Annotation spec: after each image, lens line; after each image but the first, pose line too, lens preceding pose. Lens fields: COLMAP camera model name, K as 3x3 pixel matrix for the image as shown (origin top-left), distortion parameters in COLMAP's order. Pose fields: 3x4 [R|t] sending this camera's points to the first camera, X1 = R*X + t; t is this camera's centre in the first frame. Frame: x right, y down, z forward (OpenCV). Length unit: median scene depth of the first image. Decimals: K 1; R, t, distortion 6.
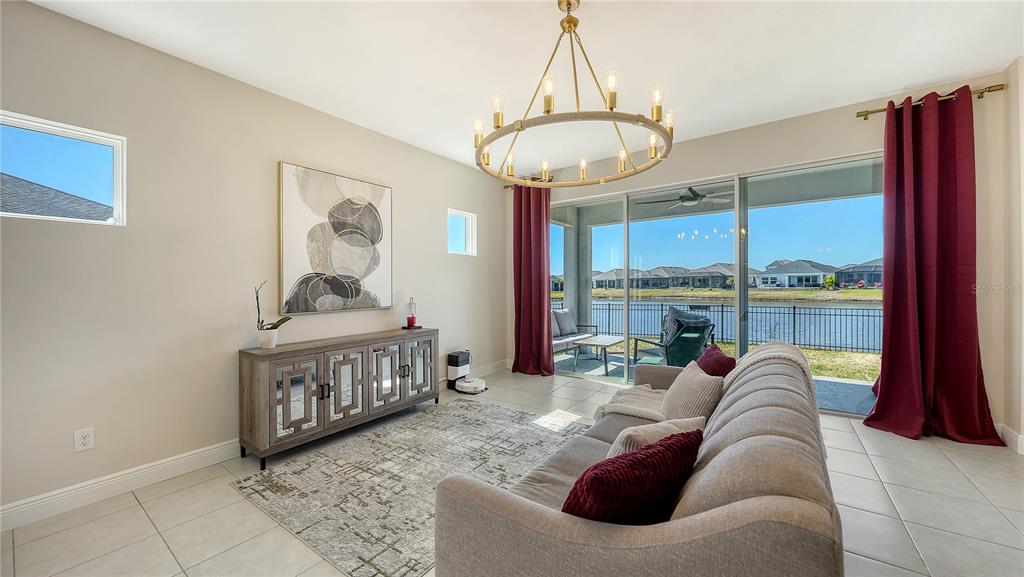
lens RADIAL K [[367.0, 0, 509.4], [0, 367.0, 282.9], [0, 0, 1]] dist [-0.024158, -0.000465]
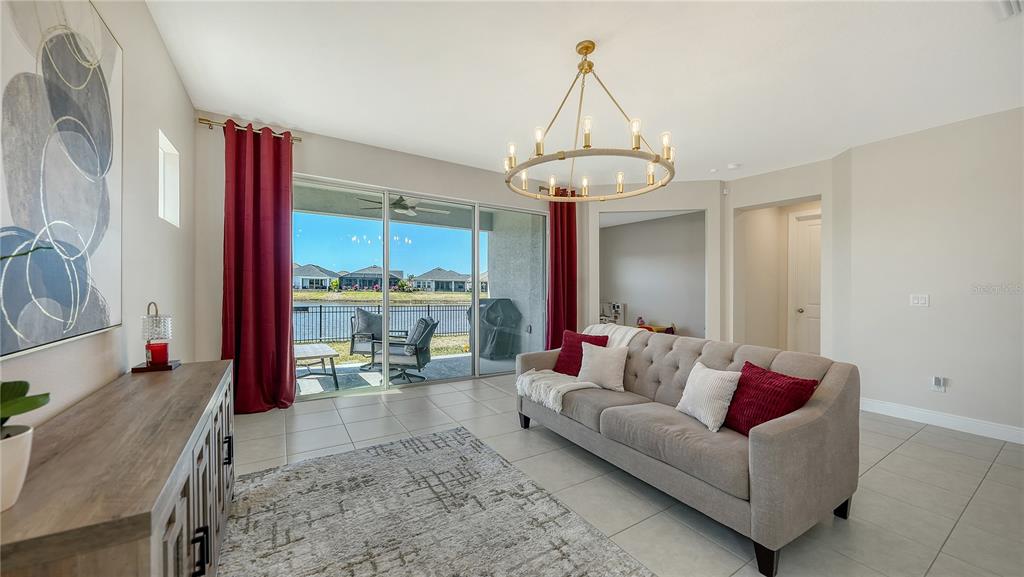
lens RADIAL K [[367.0, 0, 510.6], [0, 367.0, 288.8], [0, 0, 1]] dist [-0.024158, -0.000465]
pose [[0.366631, 0.016069, 0.930228, -0.586905], [-0.028749, 0.999569, -0.005936, 0.012618], [-0.929922, -0.024567, 0.366935, 0.455646]]
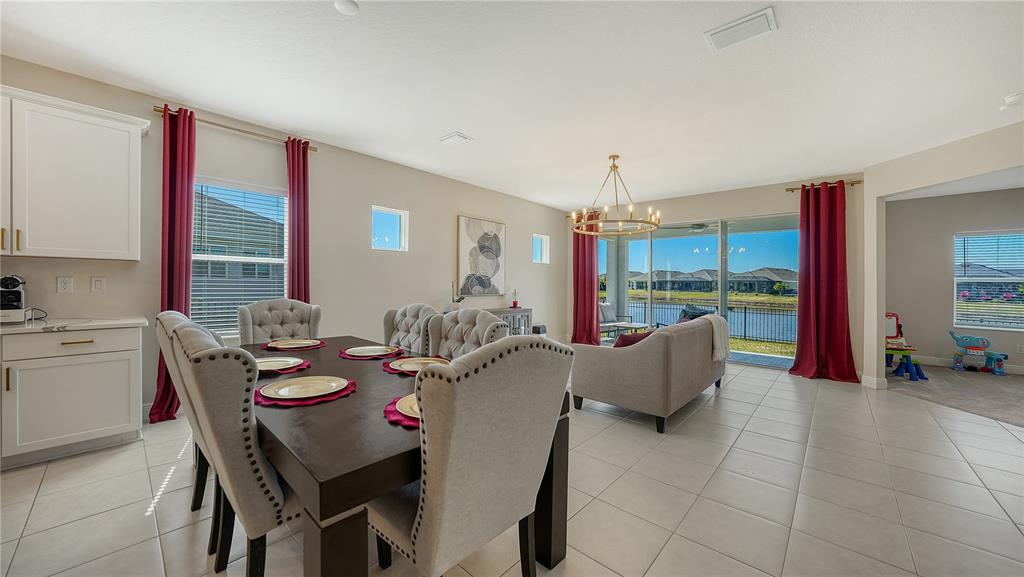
lens RADIAL K [[367.0, 0, 512.9], [0, 367.0, 271.3], [0, 0, 1]] dist [-0.024158, -0.000465]
pose [[0.995070, 0.027635, -0.095252, -0.135260], [-0.030135, 0.999236, -0.024906, -0.001400], [0.094491, 0.027653, 0.995142, -0.745082]]
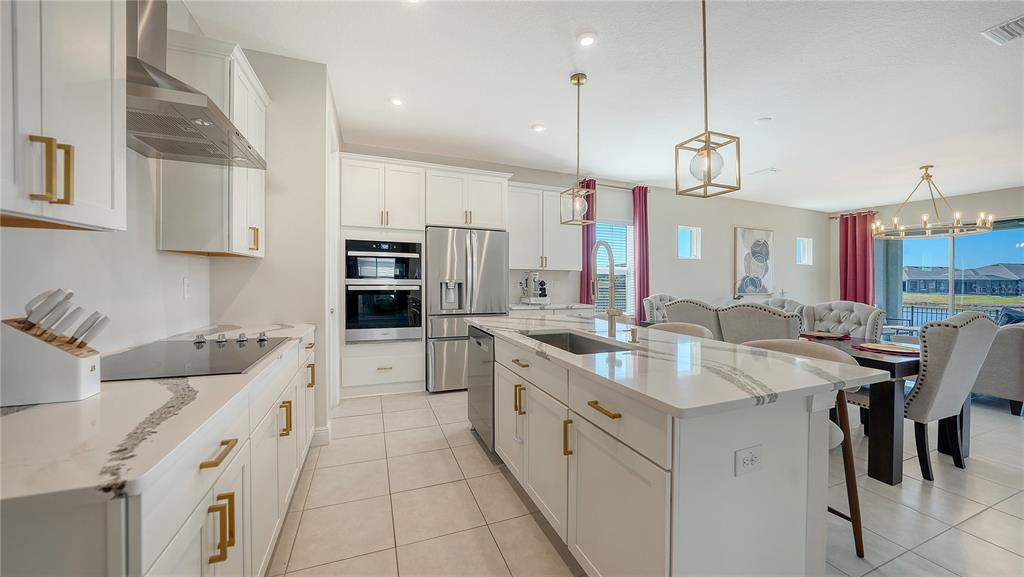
lens RADIAL K [[356.8, 0, 514.1], [0, 356.8, 272.4], [0, 0, 1]] dist [-0.014254, -0.000361]
pose [[0.846777, 0.015286, -0.531728, -0.524235], [-0.023883, 0.999672, -0.009297, 0.004553], [0.531411, 0.020572, 0.846864, -1.378300]]
